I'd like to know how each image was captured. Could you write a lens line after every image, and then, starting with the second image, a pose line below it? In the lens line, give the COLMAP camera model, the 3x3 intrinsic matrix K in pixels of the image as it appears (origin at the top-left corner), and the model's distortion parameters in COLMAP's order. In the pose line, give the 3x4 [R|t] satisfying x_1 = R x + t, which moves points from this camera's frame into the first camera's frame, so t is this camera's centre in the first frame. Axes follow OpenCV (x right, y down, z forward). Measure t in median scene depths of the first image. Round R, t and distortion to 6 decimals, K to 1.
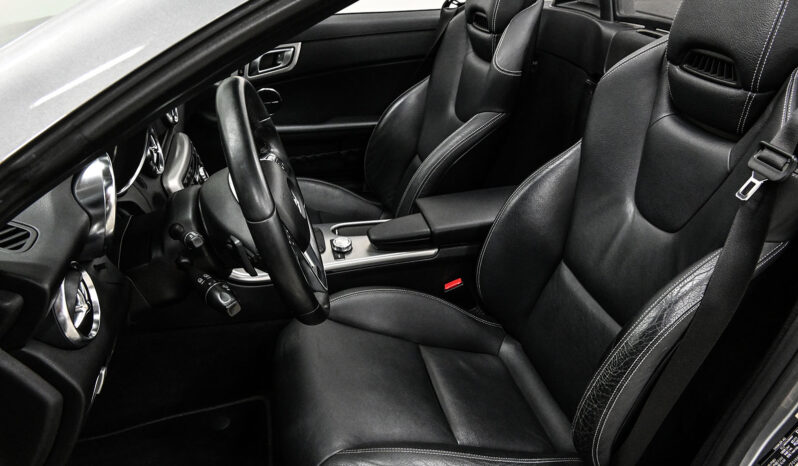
lens RADIAL K [[609.2, 0, 398.8], [0, 609.2, 235.6], [0, 0, 1]] dist [0.017648, 0.000016]
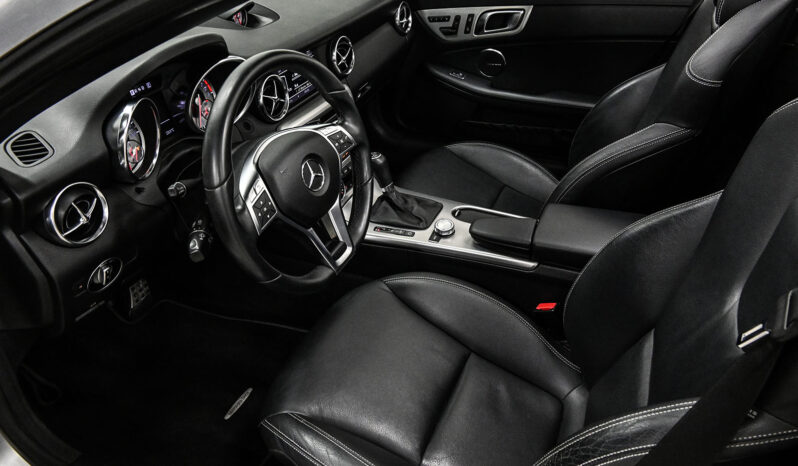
lens RADIAL K [[609.2, 0, 398.6], [0, 609.2, 231.6], [0, 0, 1]] dist [0.017648, 0.000016]
pose [[0.807817, 0.300430, -0.507123, 0.322890], [-0.252565, 0.953798, 0.162729, -0.111041], [0.532582, -0.003374, 0.846372, 0.124469]]
